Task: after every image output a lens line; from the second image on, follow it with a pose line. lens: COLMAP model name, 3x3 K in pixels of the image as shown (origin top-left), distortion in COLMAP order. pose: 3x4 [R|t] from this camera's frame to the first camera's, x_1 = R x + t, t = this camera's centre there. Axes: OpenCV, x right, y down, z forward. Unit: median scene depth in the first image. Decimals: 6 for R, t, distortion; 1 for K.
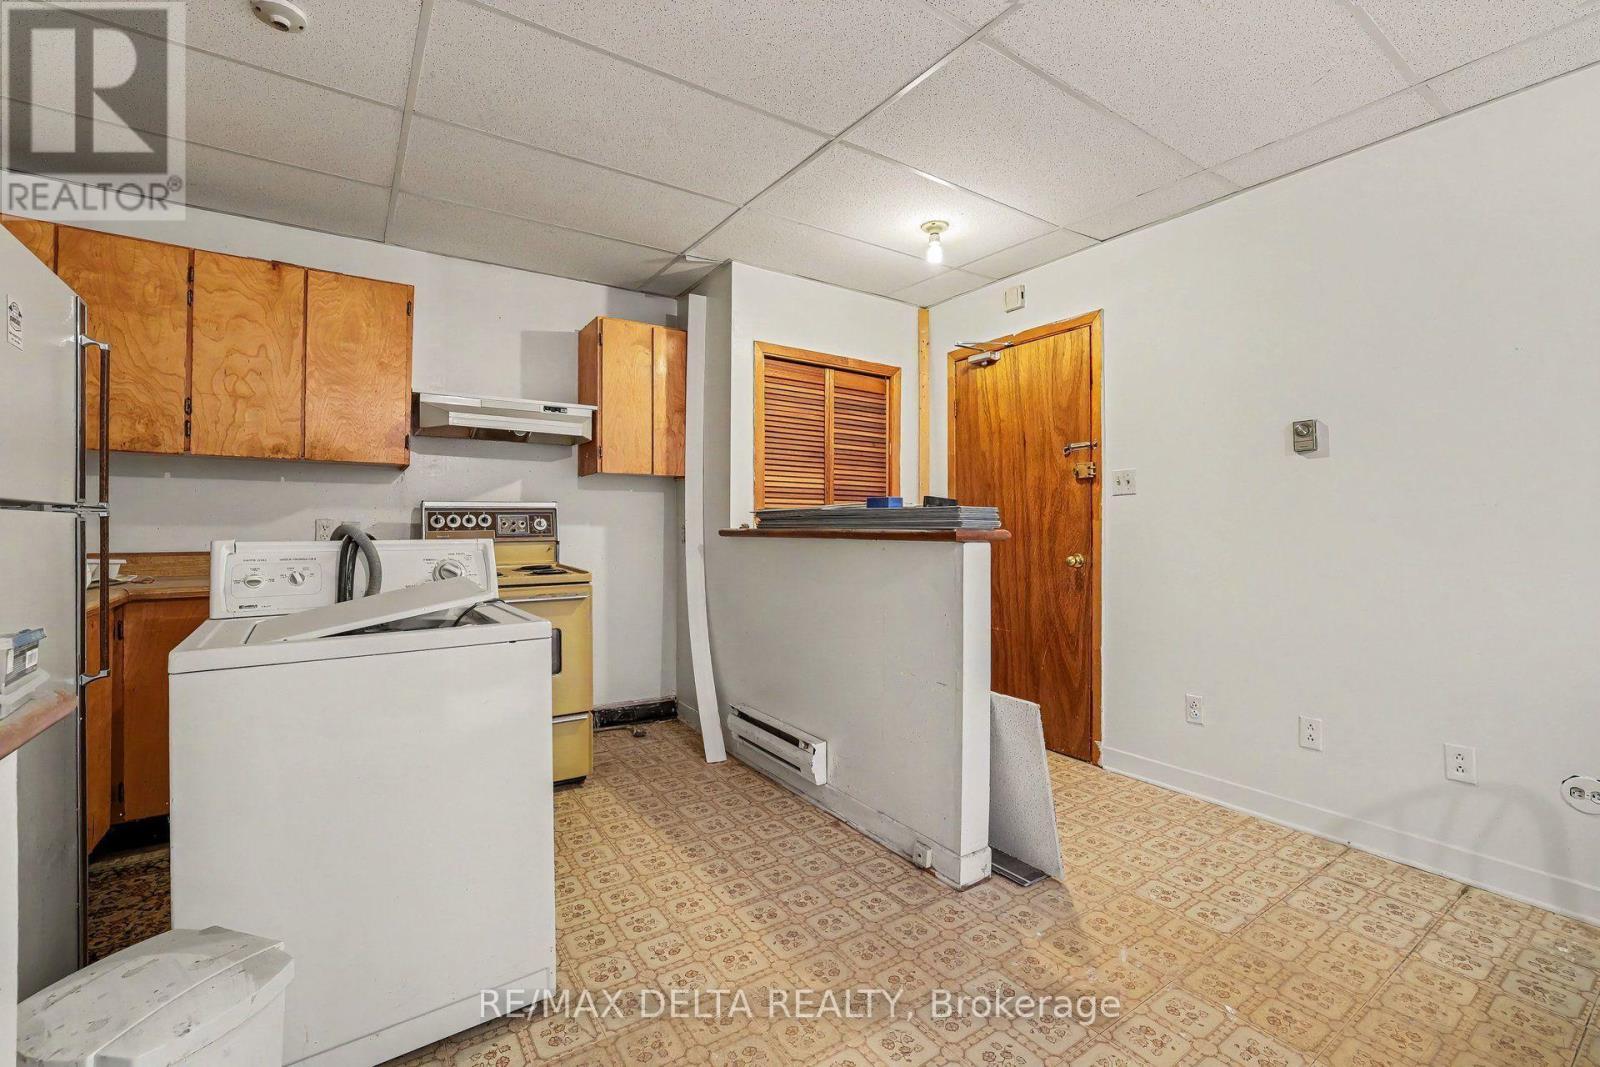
lens RADIAL K [[682.2, 0, 801.7], [0, 682.2, 532.3], [0, 0, 1]] dist [-0.043532, 0.015175]
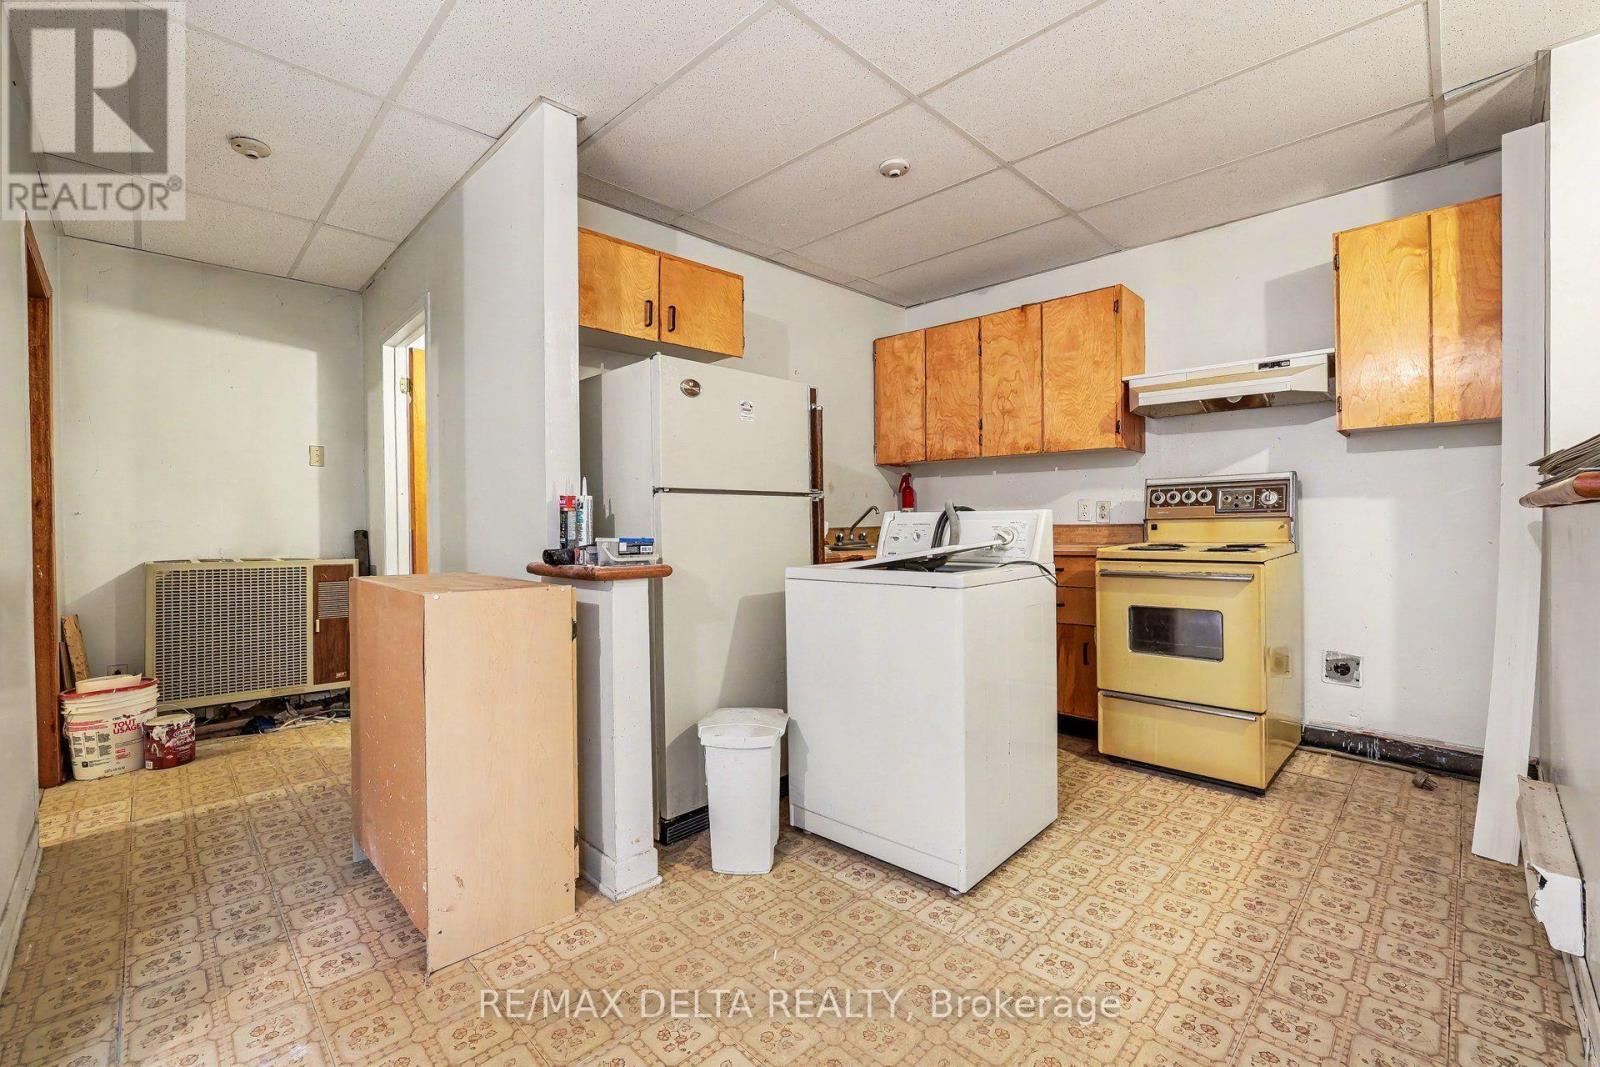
lens RADIAL K [[682.2, 0, 801.7], [0, 682.2, 532.3], [0, 0, 1]] dist [-0.043532, 0.015175]
pose [[0.189716, 0.015565, -0.981716, 0.435594], [0.002447, 0.999864, 0.016326, 0.020878], [0.981836, -0.005500, 0.189652, 0.293126]]
